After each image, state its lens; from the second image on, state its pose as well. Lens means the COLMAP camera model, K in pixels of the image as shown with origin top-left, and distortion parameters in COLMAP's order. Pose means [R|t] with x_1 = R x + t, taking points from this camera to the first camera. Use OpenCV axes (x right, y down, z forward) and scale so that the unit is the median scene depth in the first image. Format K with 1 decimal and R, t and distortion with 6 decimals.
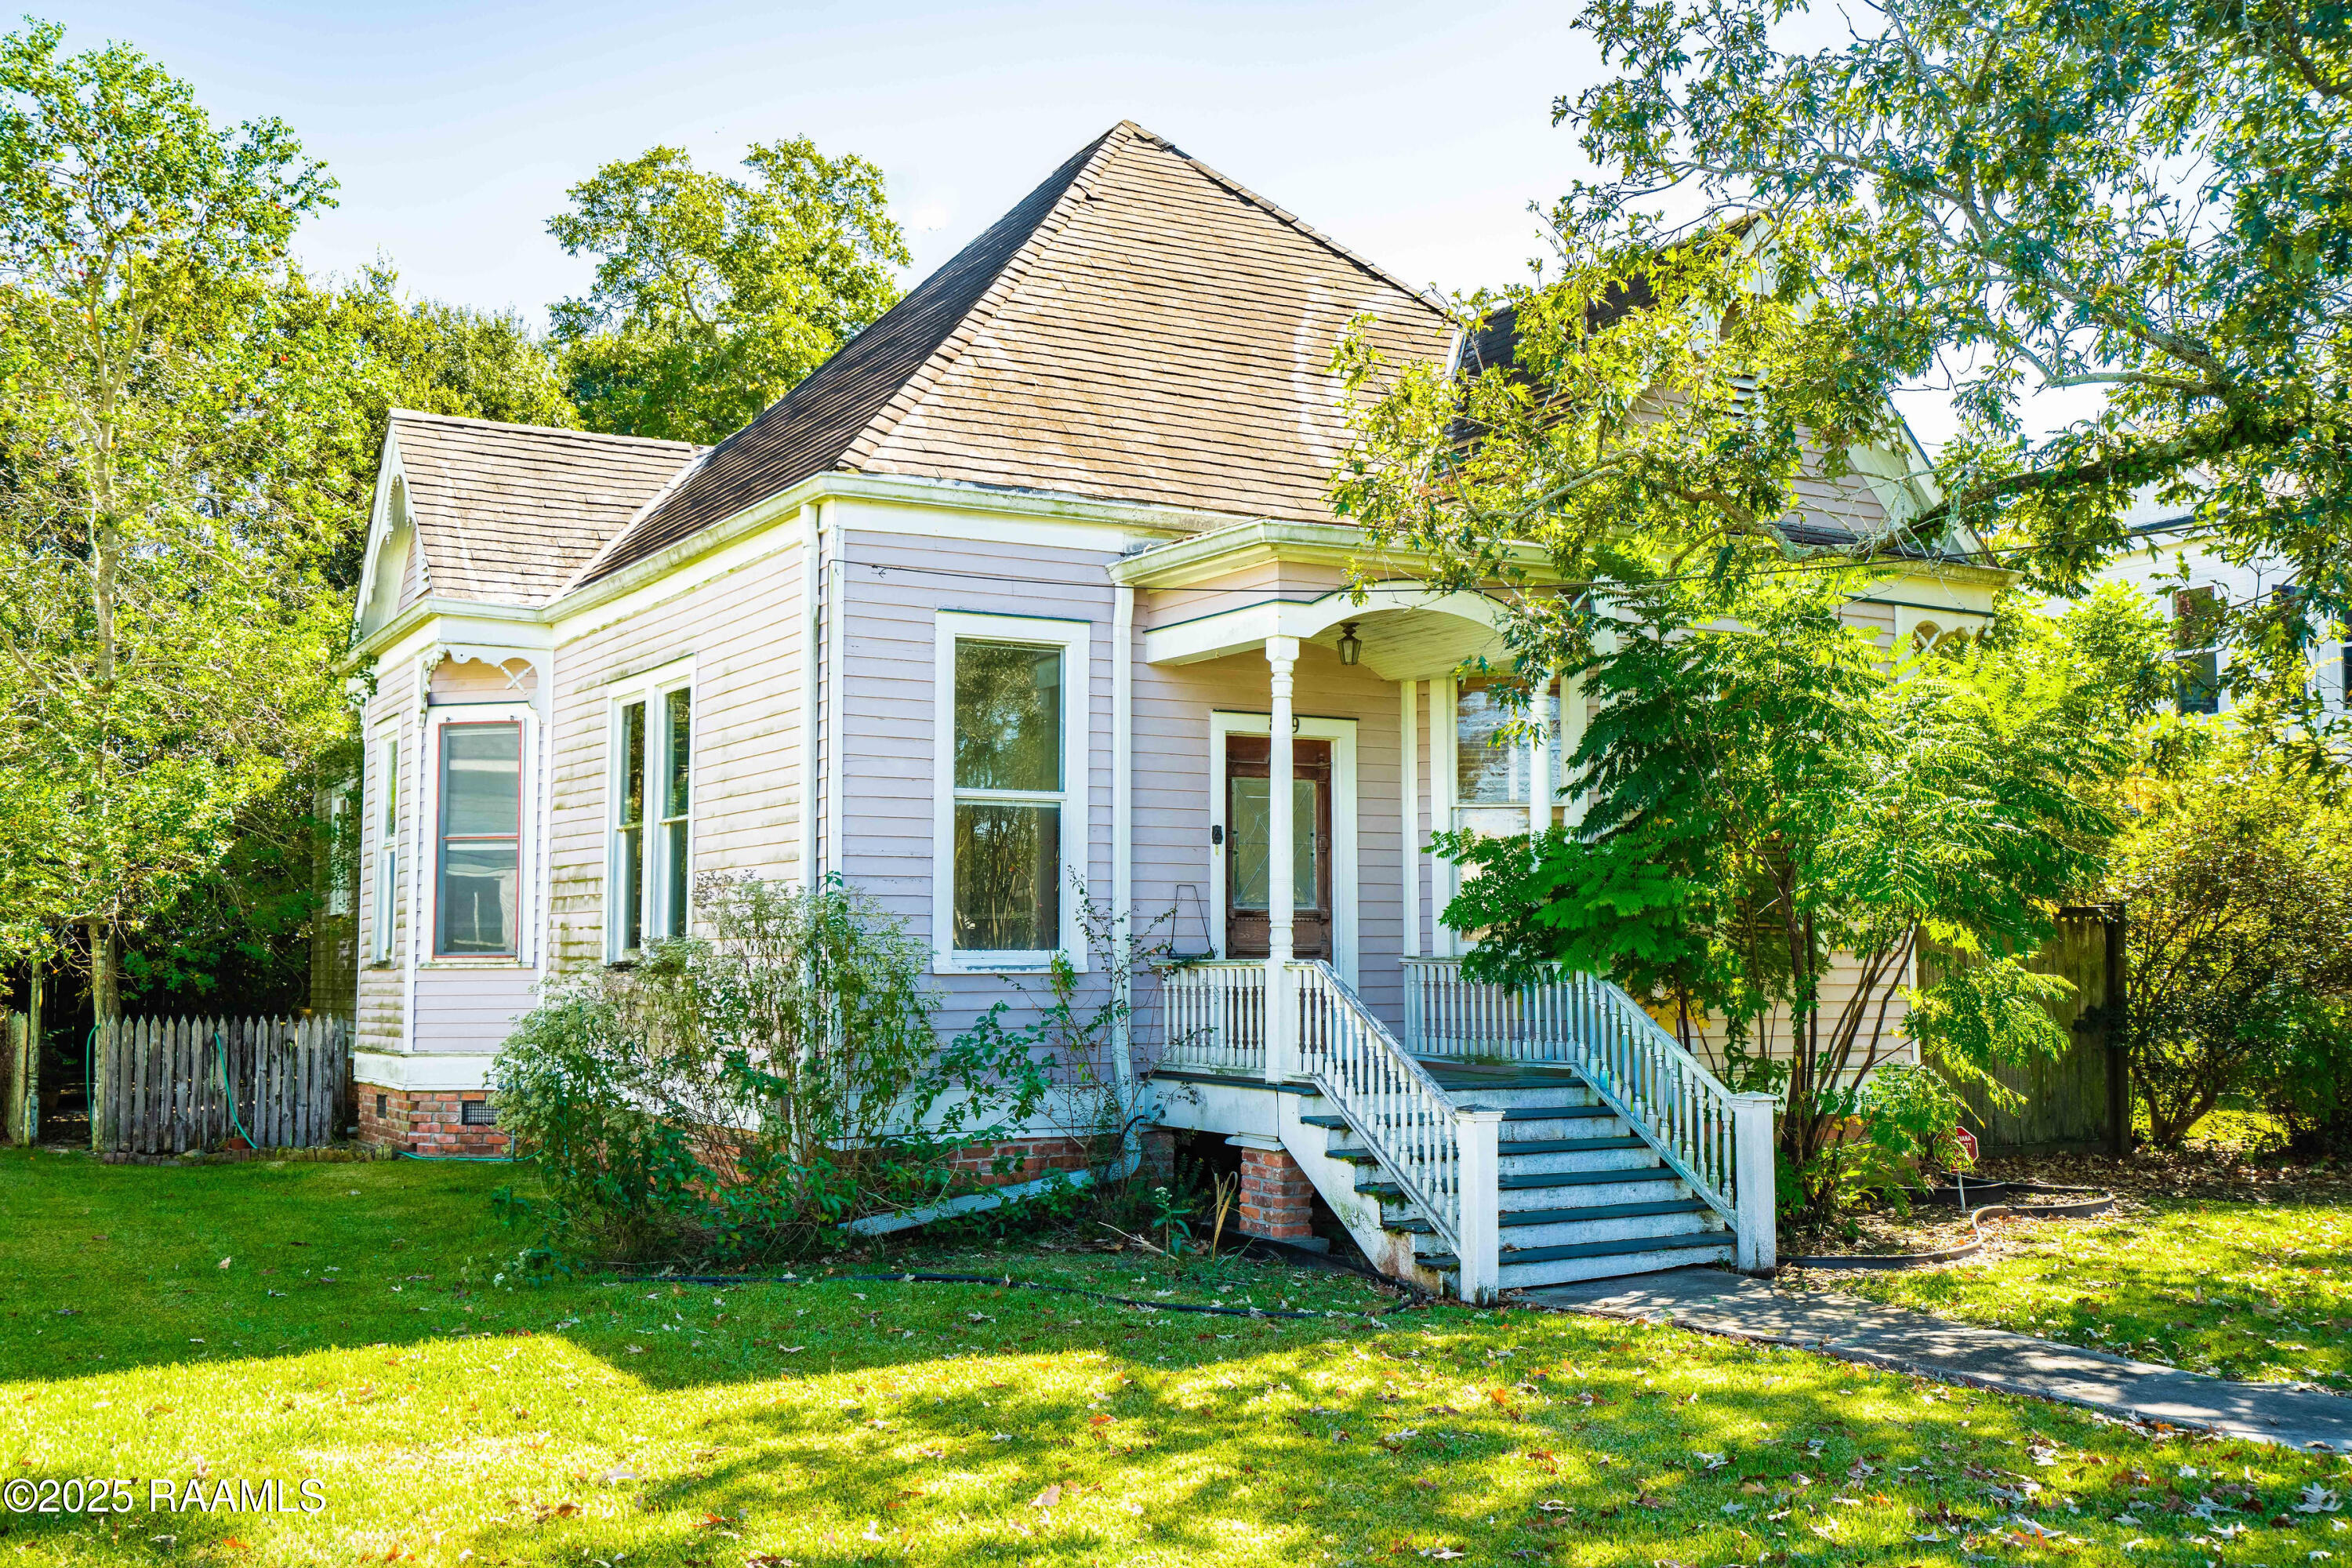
lens RADIAL K [[2284.2, 0, 1176.0], [0, 2284.2, 784.0], [0, 0, 1]] dist [0.065633, 0.025507]
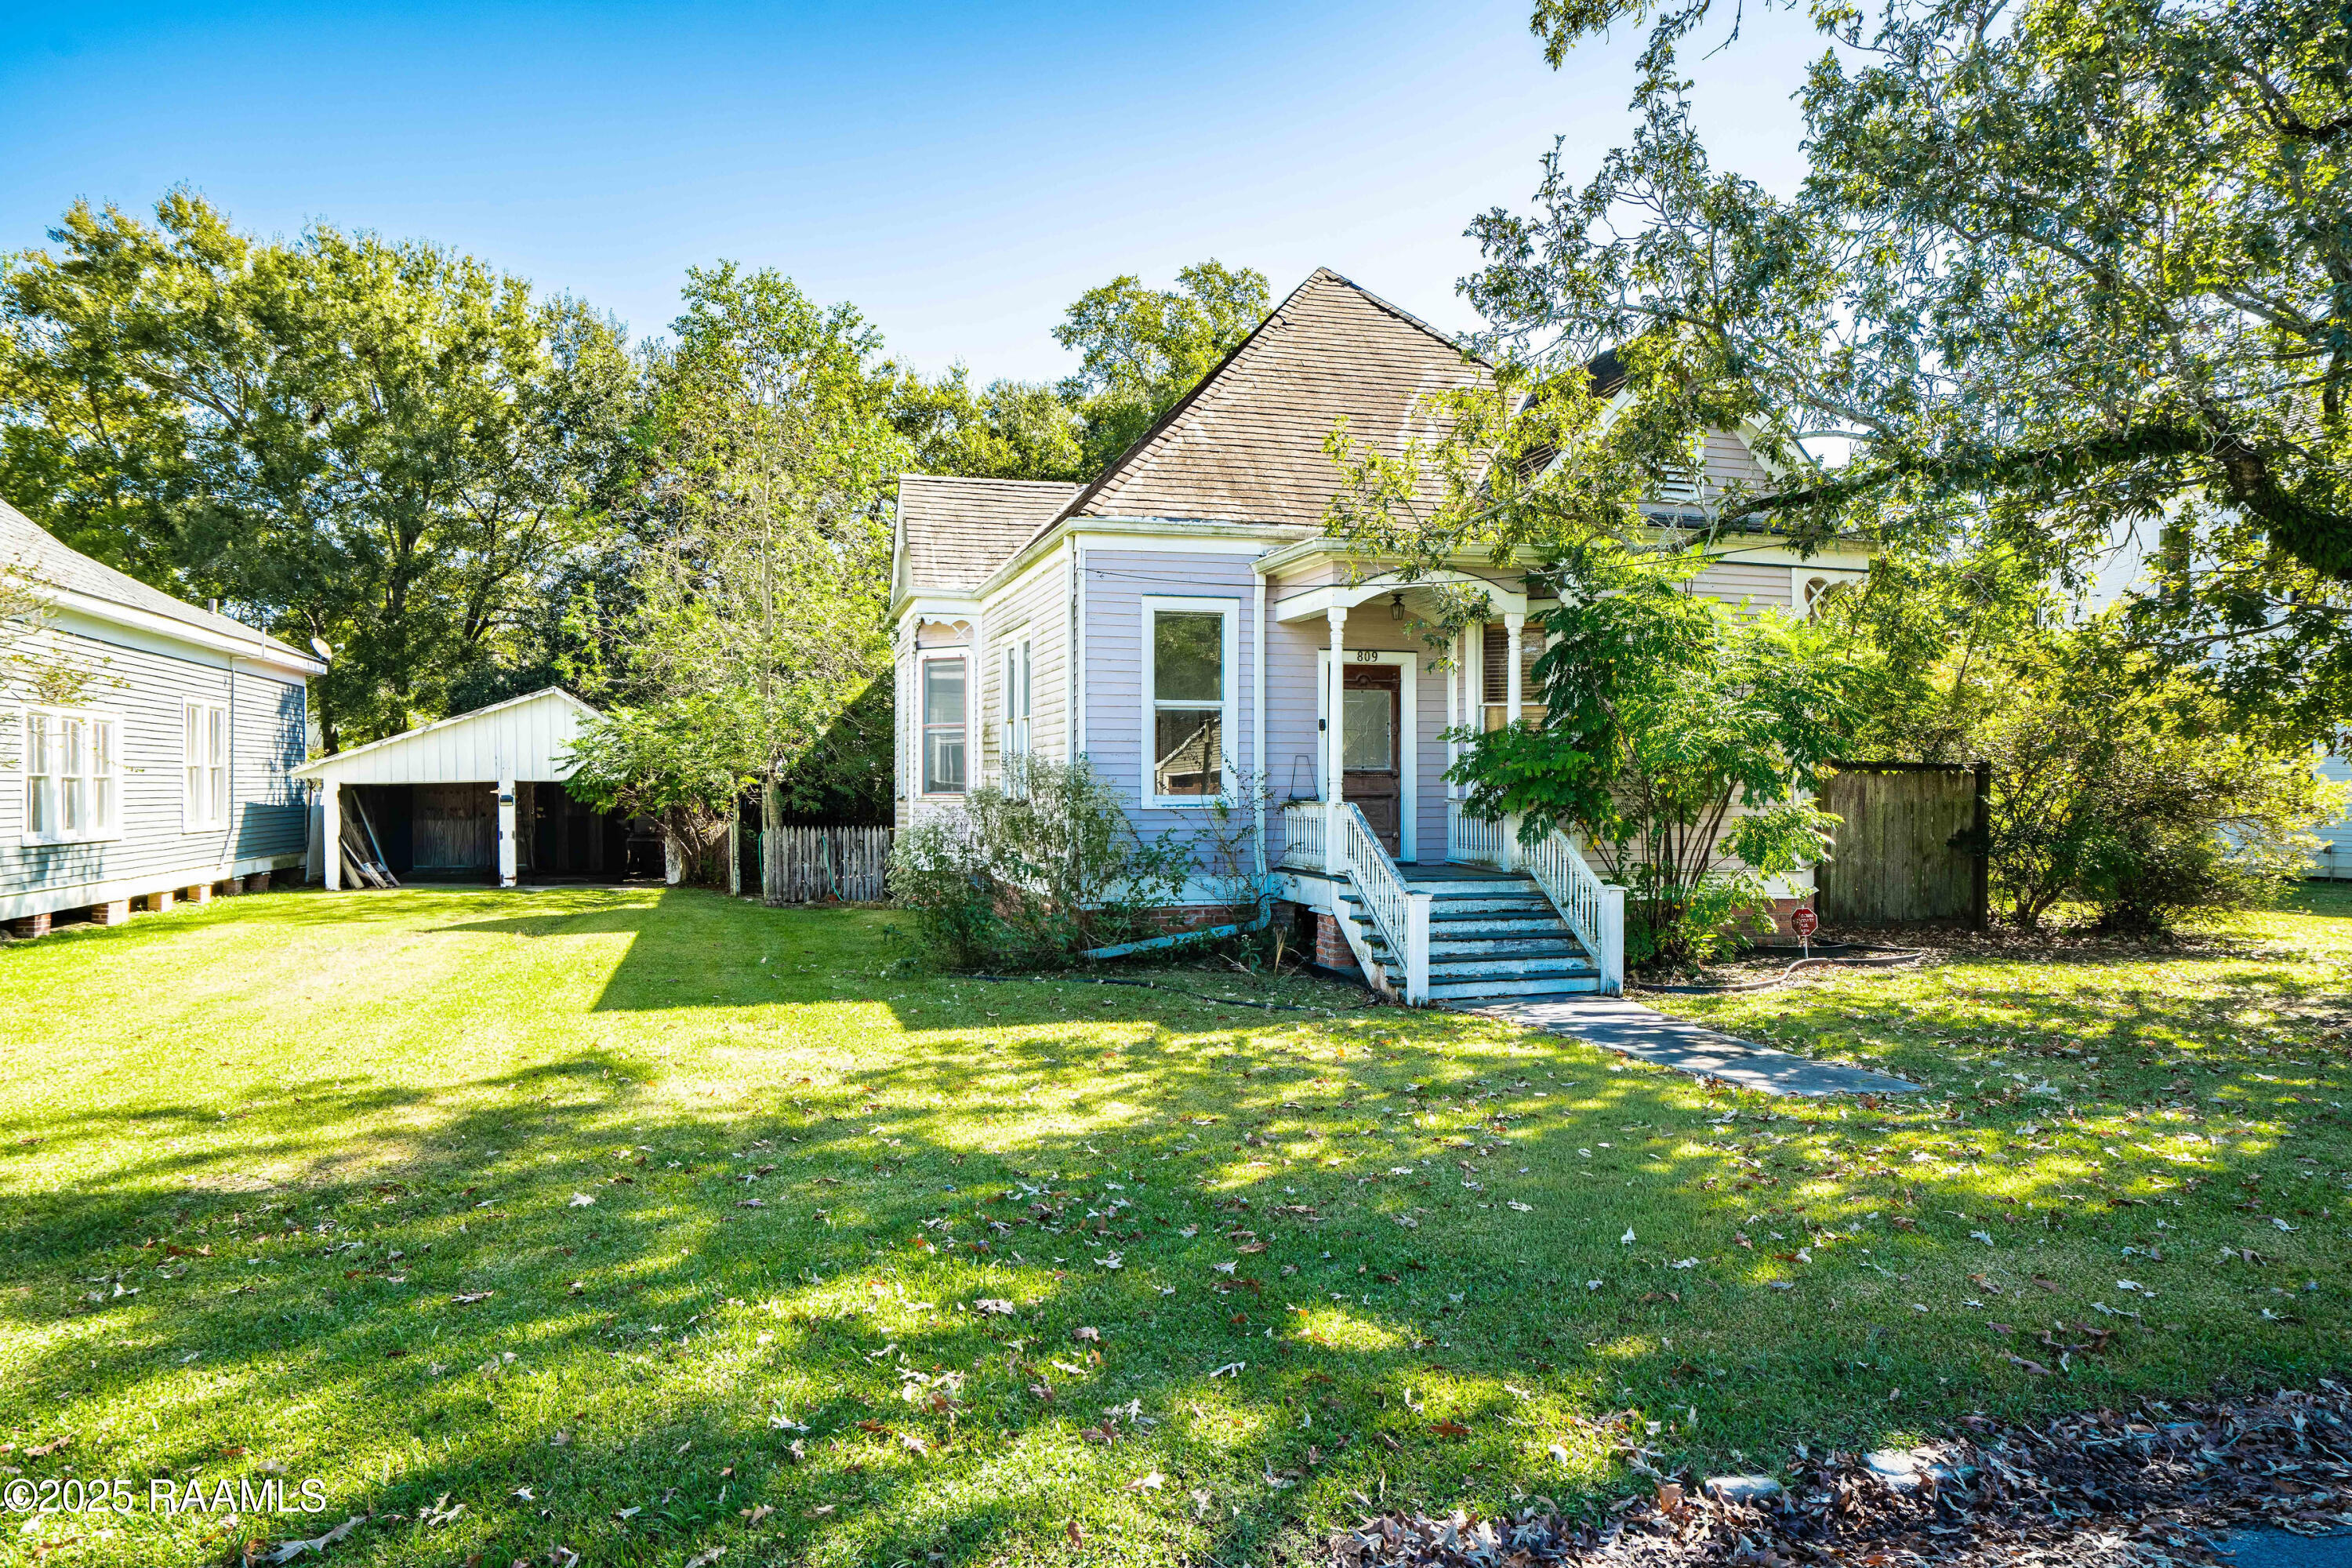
lens RADIAL K [[1541.2, 0, 1176.0], [0, 1541.2, 784.0], [0, 0, 1]] dist [-0.005760, -0.000283]
pose [[0.971217, 0.001076, -0.238195, 0.187360], [0.016729, 0.997212, 0.072717, -0.018725], [0.237609, -0.074609, 0.968491, -0.107464]]
